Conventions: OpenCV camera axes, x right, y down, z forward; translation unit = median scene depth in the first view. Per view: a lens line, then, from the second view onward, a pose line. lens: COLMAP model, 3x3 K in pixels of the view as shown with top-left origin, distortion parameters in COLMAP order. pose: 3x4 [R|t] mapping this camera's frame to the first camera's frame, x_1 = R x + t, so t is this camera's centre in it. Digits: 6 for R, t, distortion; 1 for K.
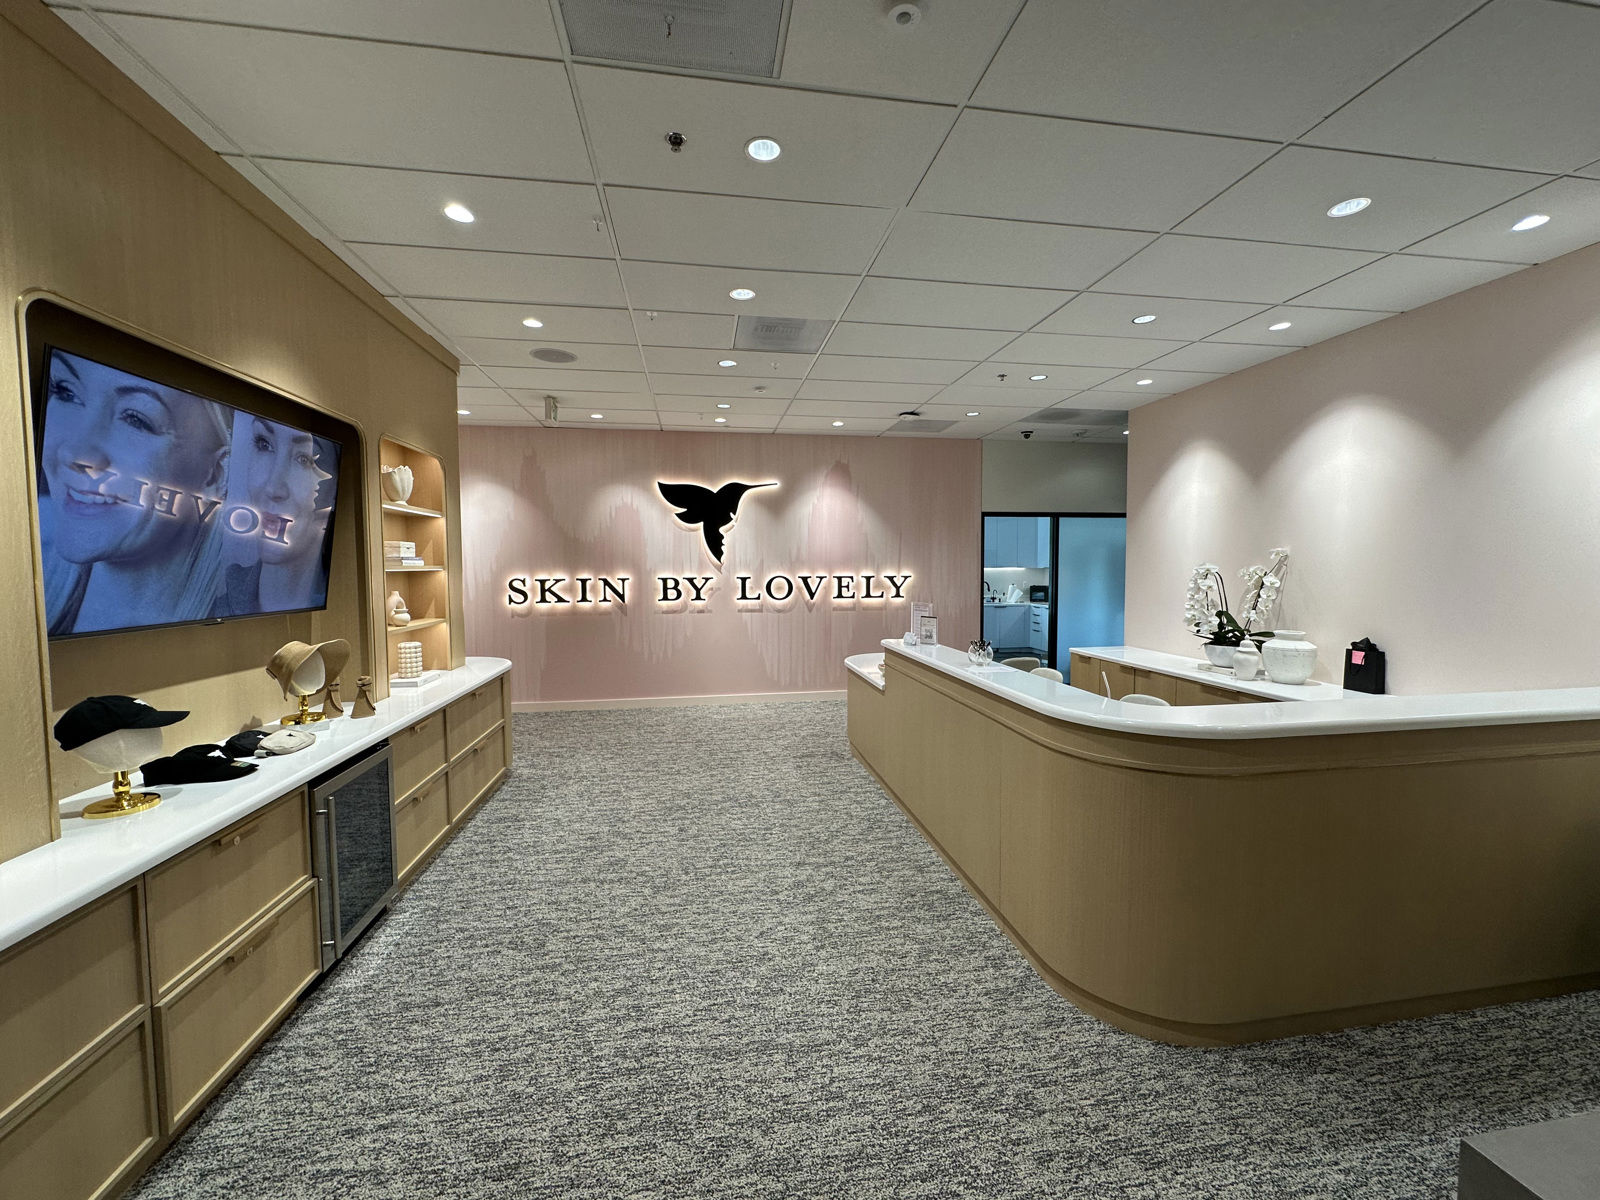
lens RADIAL K [[638.1, 0, 800.0], [0, 638.1, 600.6], [0, 0, 1]] dist [-0.001488, 0.000159]
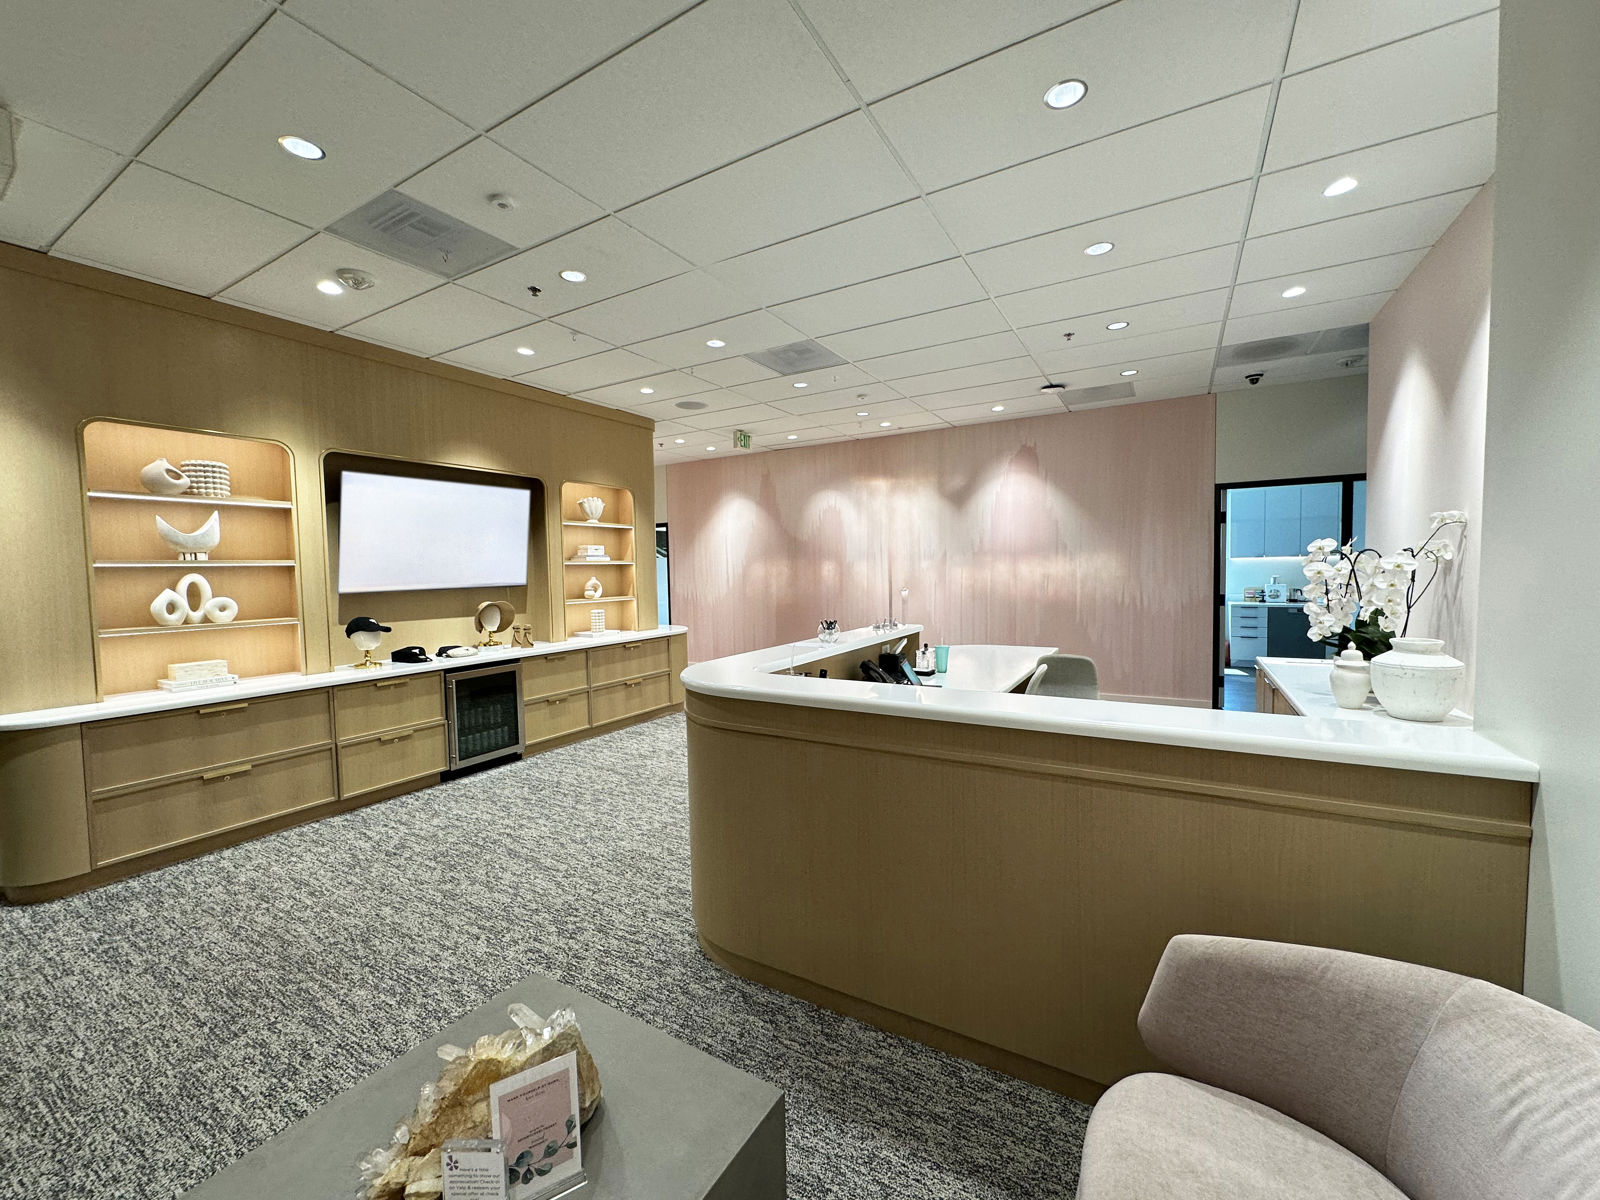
lens RADIAL K [[638.1, 0, 796.1], [0, 638.1, 599.4], [0, 0, 1]] dist [-0.001488, 0.000159]
pose [[0.768196, 0.021369, -0.639858, 1.025086], [-0.020795, 0.999748, 0.008421, 0.022898], [0.639877, 0.006837, 0.768447, 0.145893]]
